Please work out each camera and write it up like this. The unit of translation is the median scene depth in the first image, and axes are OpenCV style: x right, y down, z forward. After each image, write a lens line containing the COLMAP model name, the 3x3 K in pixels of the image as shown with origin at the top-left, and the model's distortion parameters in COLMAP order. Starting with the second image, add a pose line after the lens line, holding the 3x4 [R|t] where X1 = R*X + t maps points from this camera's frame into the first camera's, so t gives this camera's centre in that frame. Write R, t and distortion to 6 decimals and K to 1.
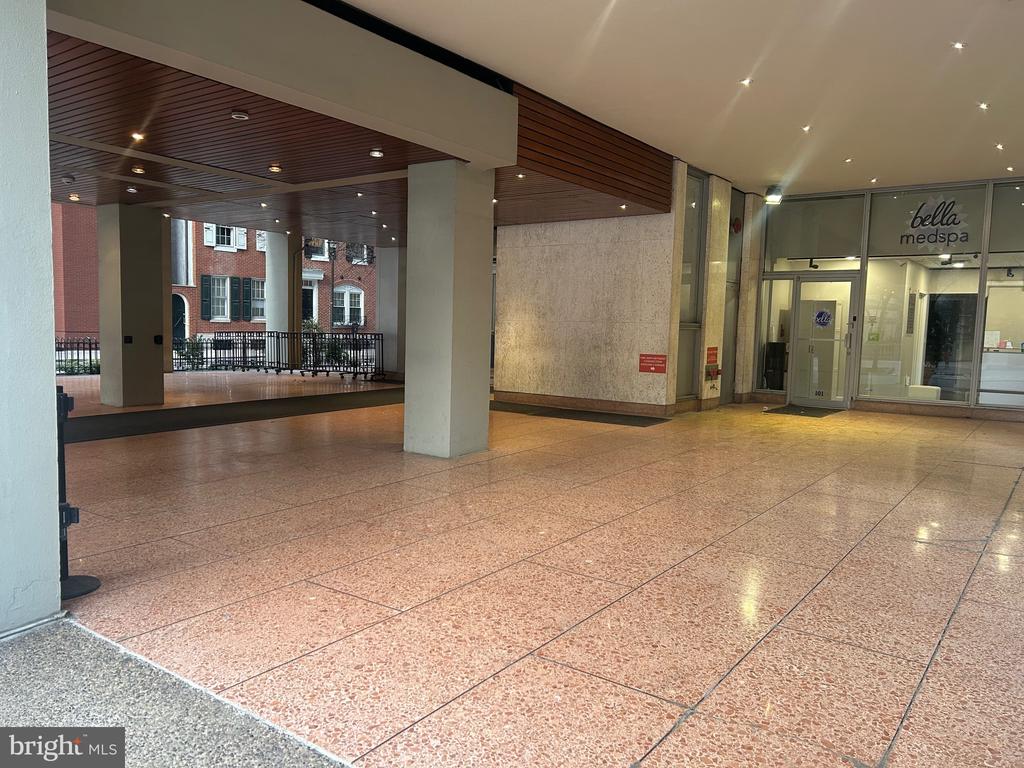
lens RADIAL K [[771.8, 0, 510.0], [0, 771.8, 390.2], [0, 0, 1]] dist [0.060089, -0.070860]
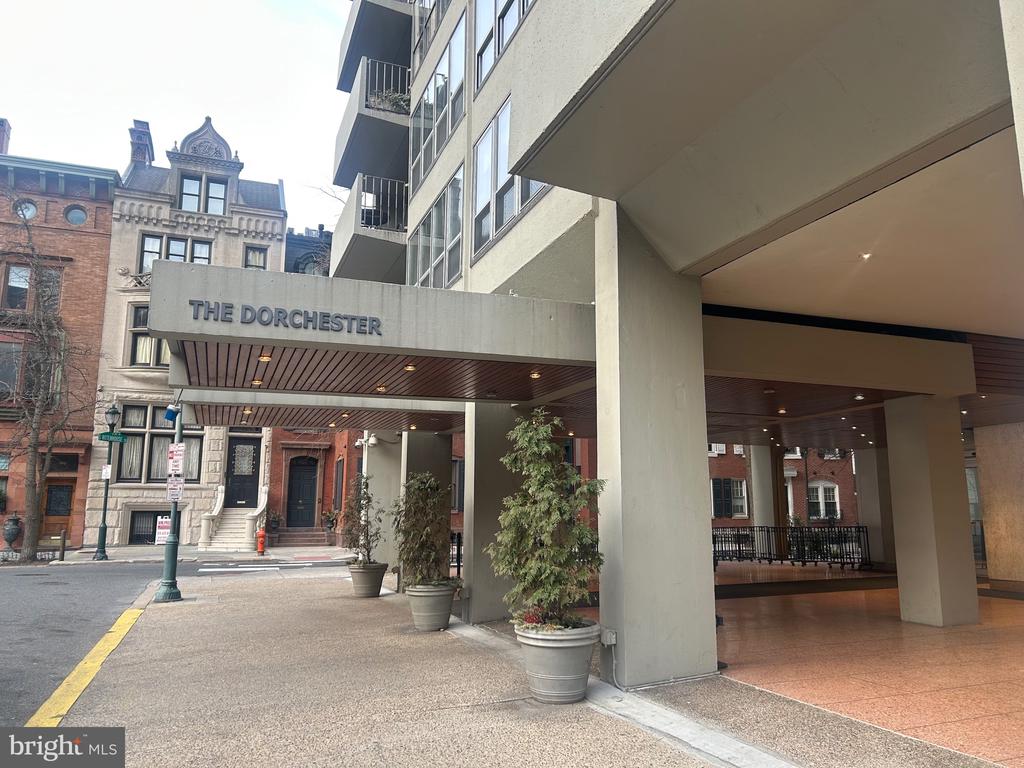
lens RADIAL K [[771.8, 0, 506.8], [0, 771.8, 394.9], [0, 0, 1]] dist [0.060089, -0.070860]
pose [[0.836331, -0.110265, -0.537021, 0.020071], [-0.022695, 0.971761, -0.234873, 0.014933], [0.547754, 0.208619, 0.810212, -0.189584]]
